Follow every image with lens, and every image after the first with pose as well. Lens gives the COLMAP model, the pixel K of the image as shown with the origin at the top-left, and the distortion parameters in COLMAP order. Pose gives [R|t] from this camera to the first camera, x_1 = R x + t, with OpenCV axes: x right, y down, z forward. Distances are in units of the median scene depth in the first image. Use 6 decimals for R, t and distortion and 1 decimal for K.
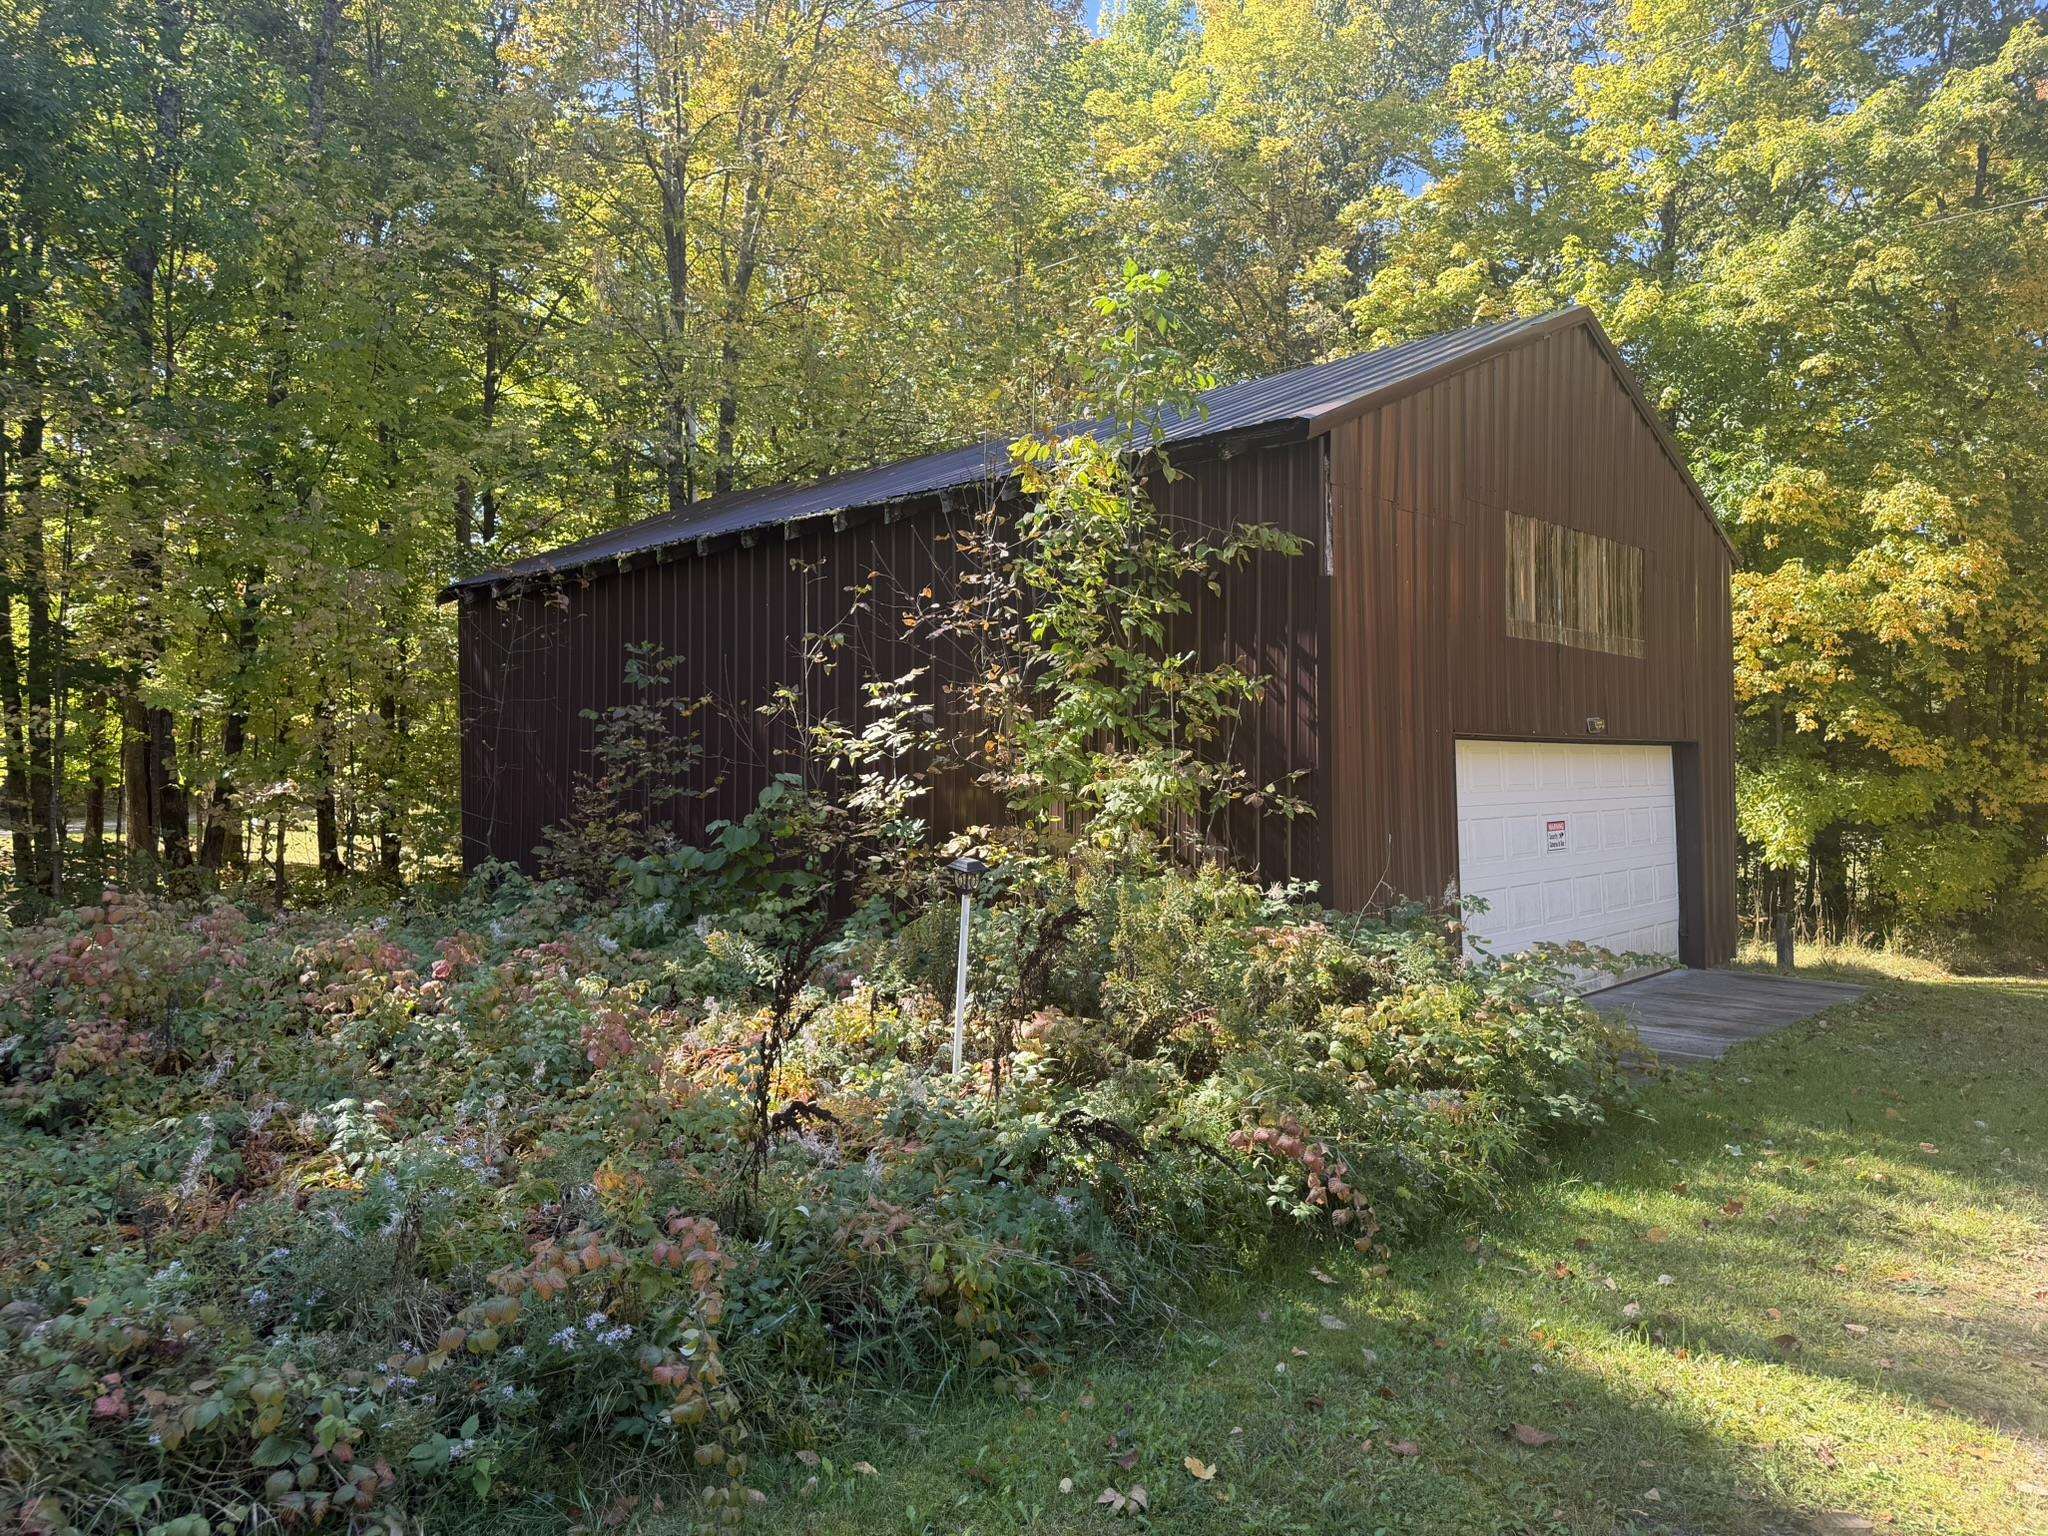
lens RADIAL K [[1433.7, 0, 1024.0], [0, 1433.7, 768.0], [0, 0, 1]] dist [0.002375, 0.000847]
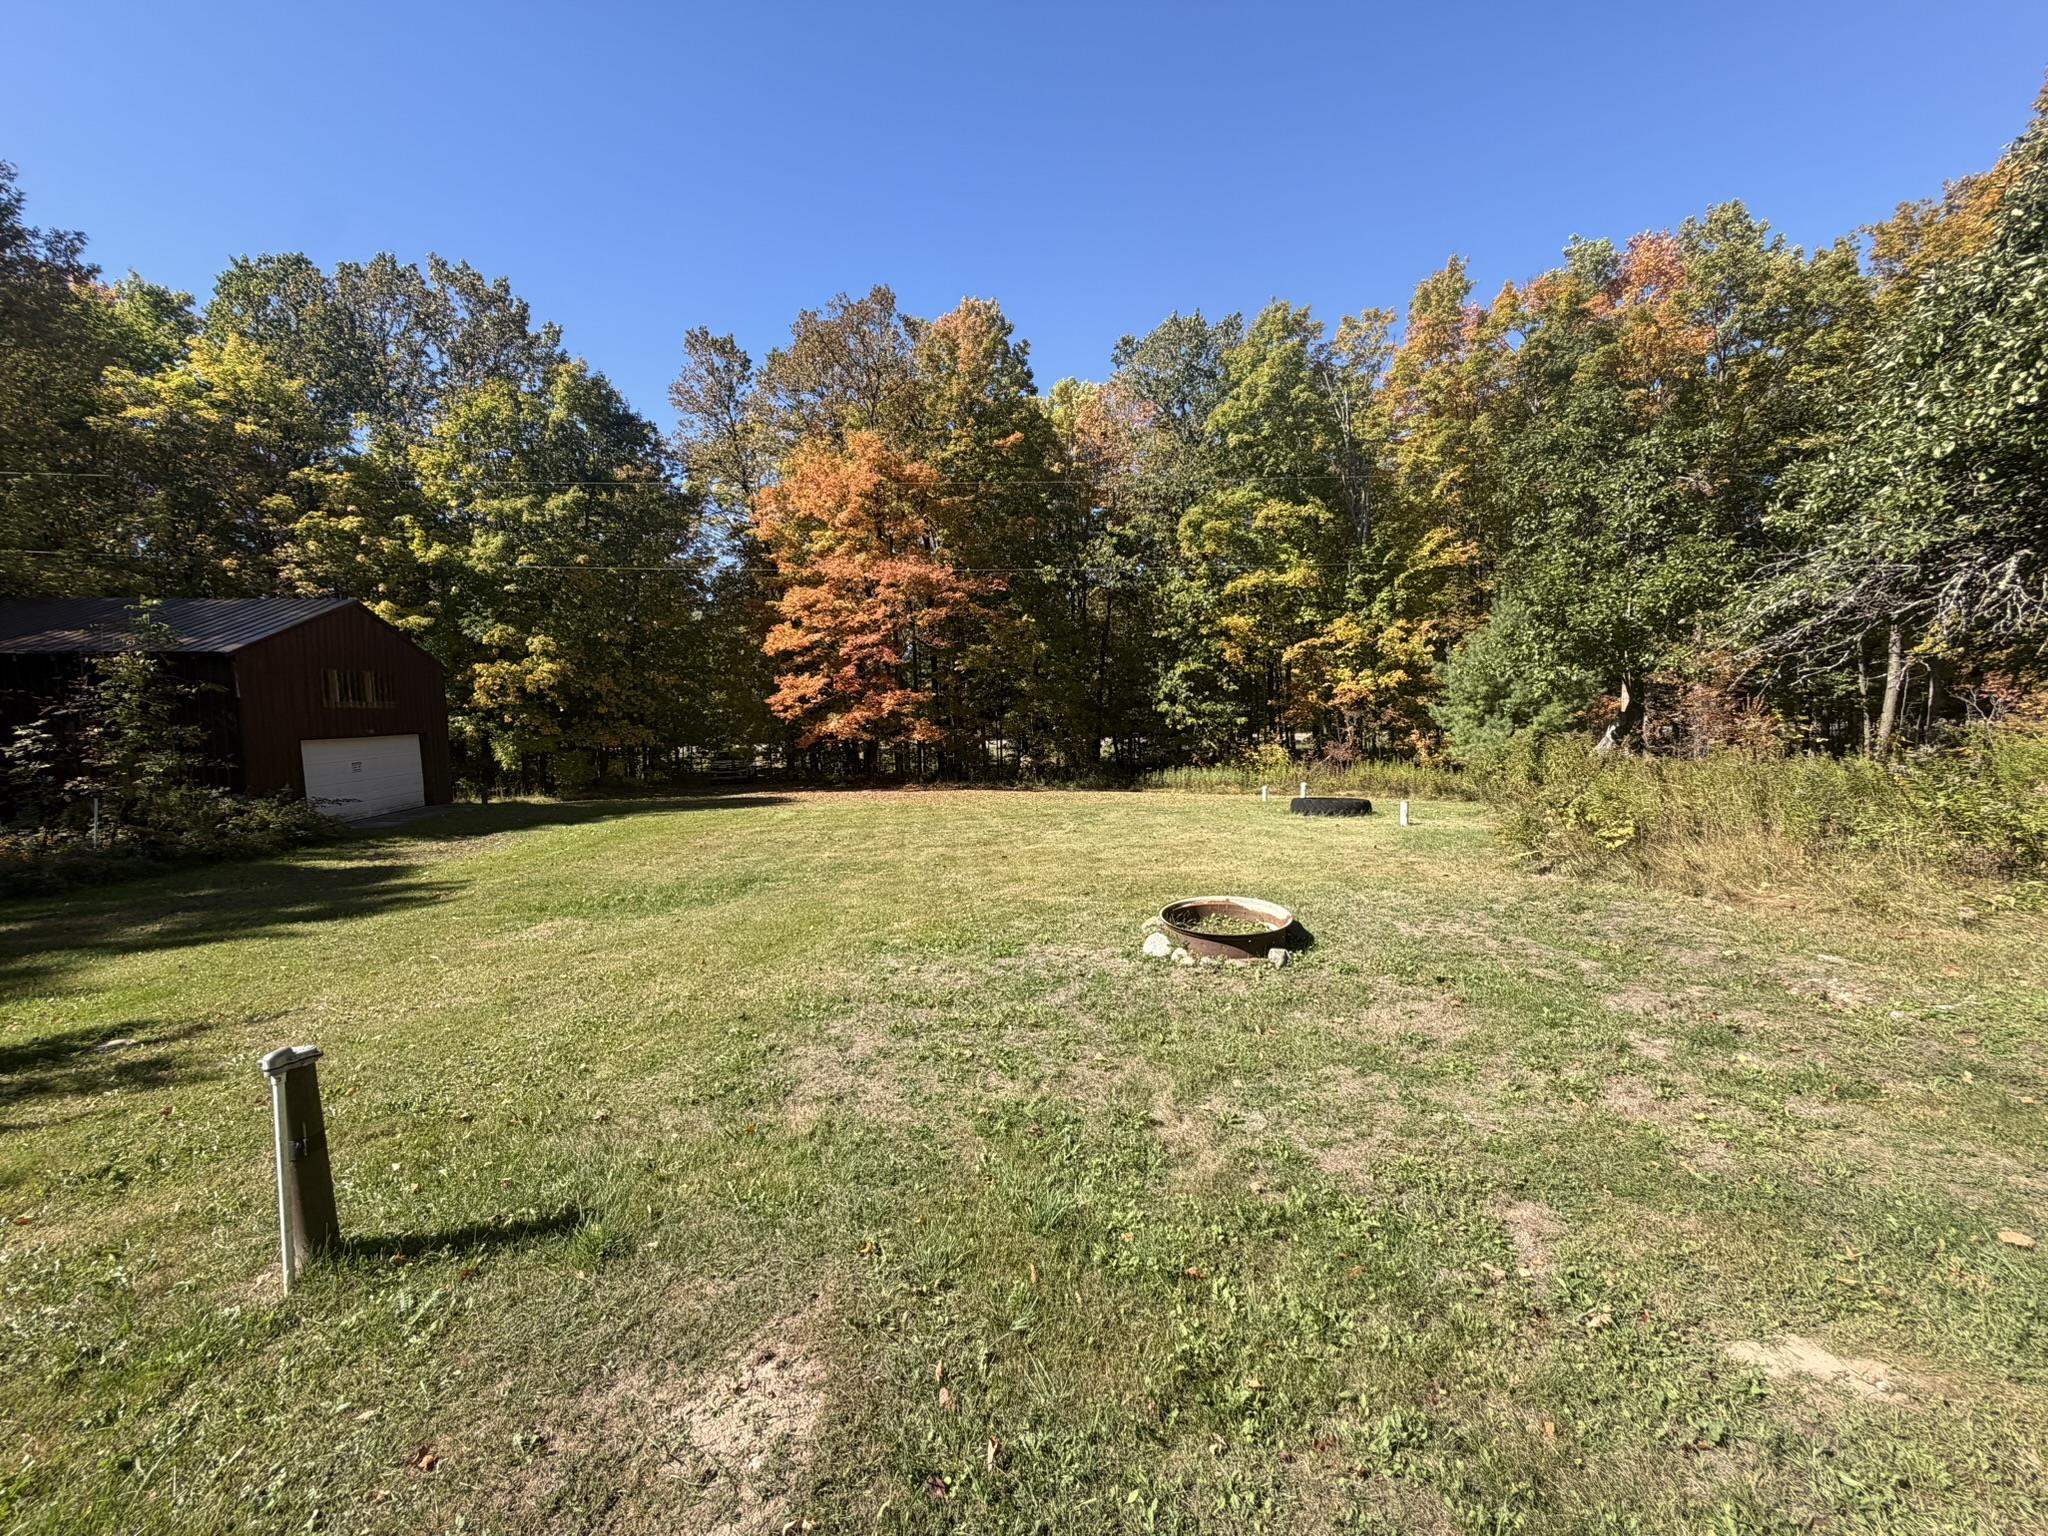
lens RADIAL K [[819.8, 0, 1024.2], [0, 819.8, 760.6], [0, 0, 1]] dist [-0.001417, 0.000218]
pose [[0.640103, -0.049434, 0.766697, -0.075221], [-0.000231, 0.997915, 0.064535, -0.093045], [-0.768289, -0.041486, 0.638757, -1.422162]]
